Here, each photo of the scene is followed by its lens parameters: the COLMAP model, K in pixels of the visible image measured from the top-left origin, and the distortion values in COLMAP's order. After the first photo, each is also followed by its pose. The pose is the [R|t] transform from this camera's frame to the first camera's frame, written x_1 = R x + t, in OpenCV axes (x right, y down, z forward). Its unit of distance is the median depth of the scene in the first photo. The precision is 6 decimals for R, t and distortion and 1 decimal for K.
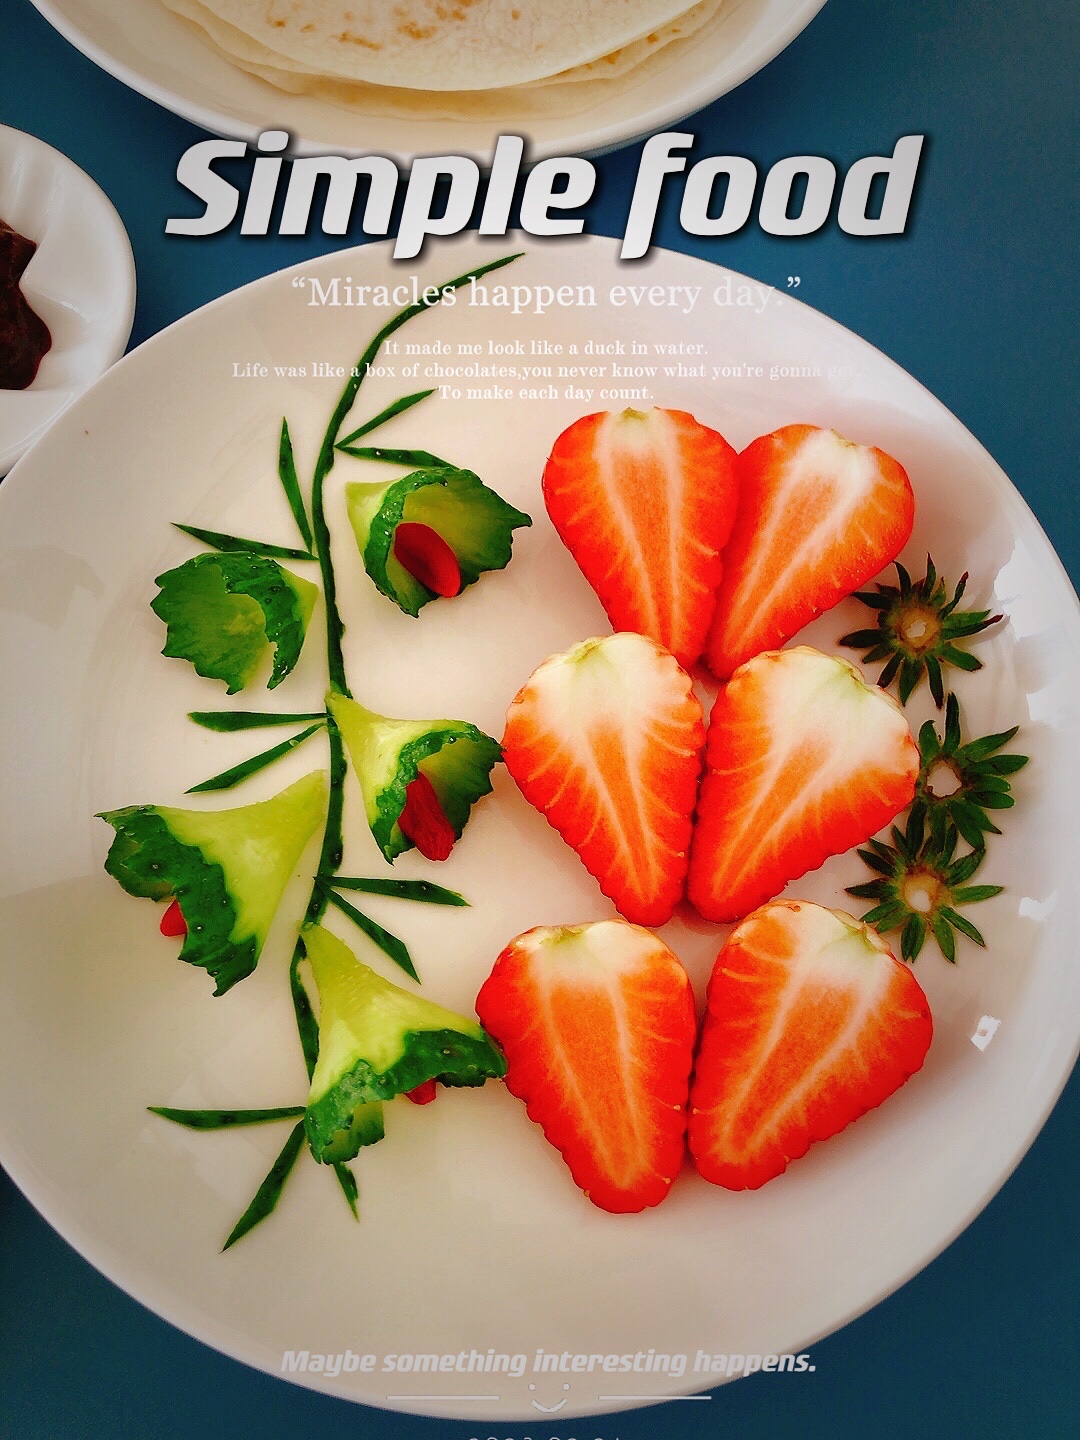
lens RADIAL K [[1157.0, 0, 540.0], [0, 1157.0, 720.0], [0, 0, 1]] dist [0.042091, -0.094060]
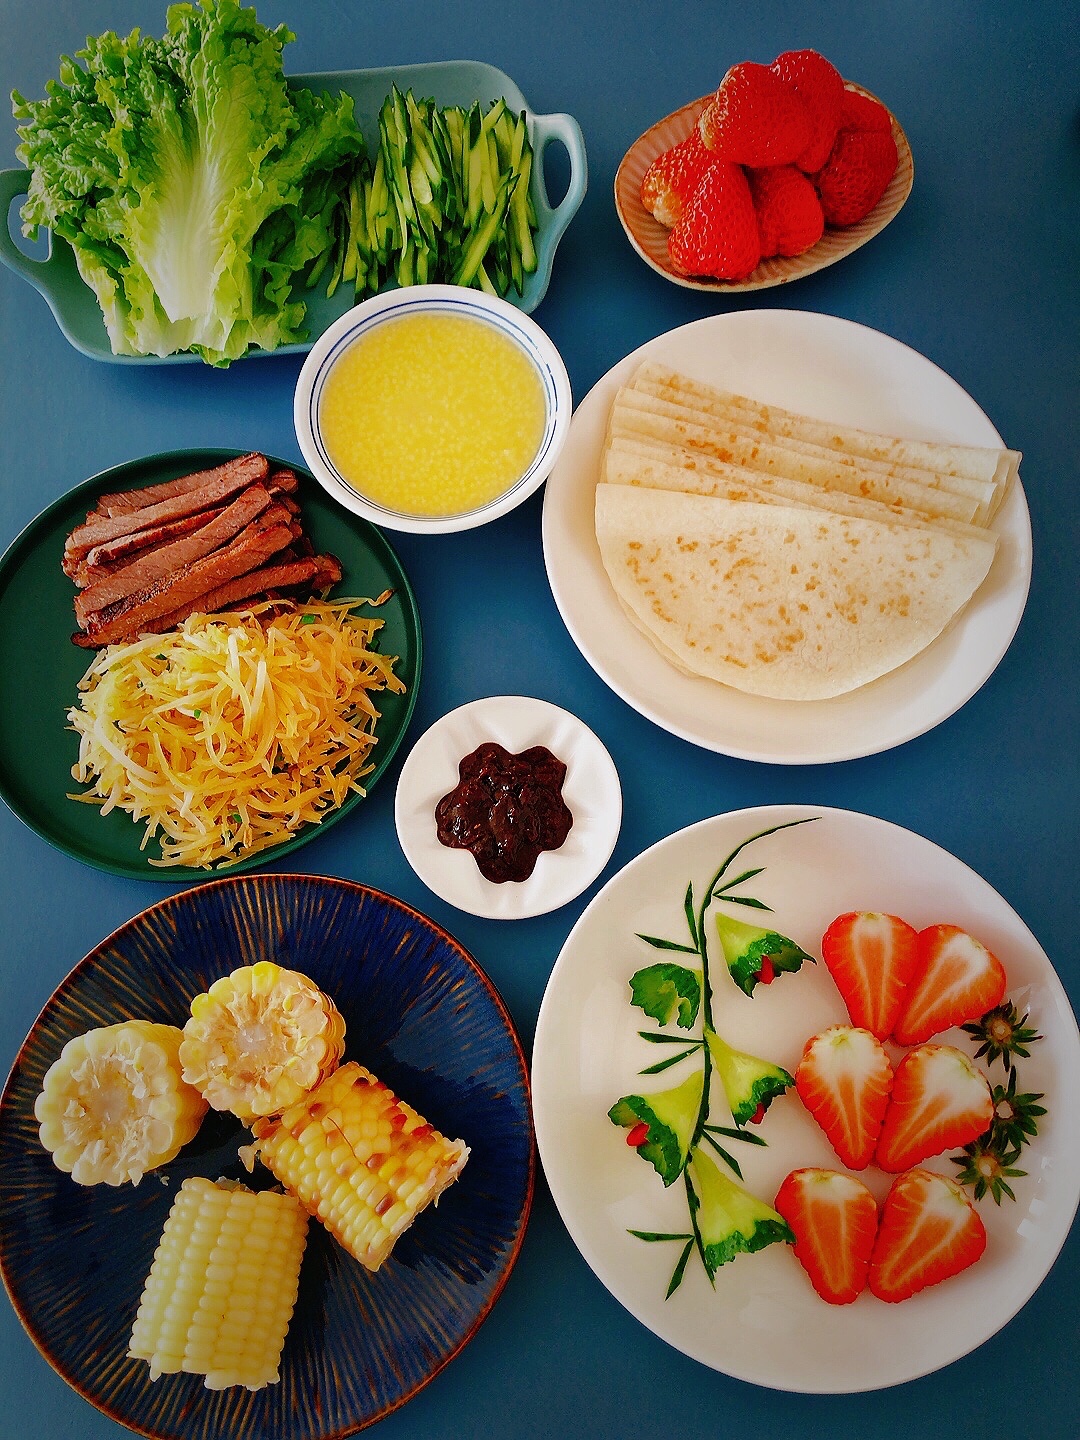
lens RADIAL K [[1085.4, 0, 540.0], [0, 1085.4, 720.0], [0, 0, 1]] dist [-0.044336, 0.008382]
pose [[0.991317, 0.099992, -0.085396, -0.381780], [-0.098521, 0.994908, 0.021275, -0.608086], [0.087088, -0.012677, 0.996120, -0.967248]]
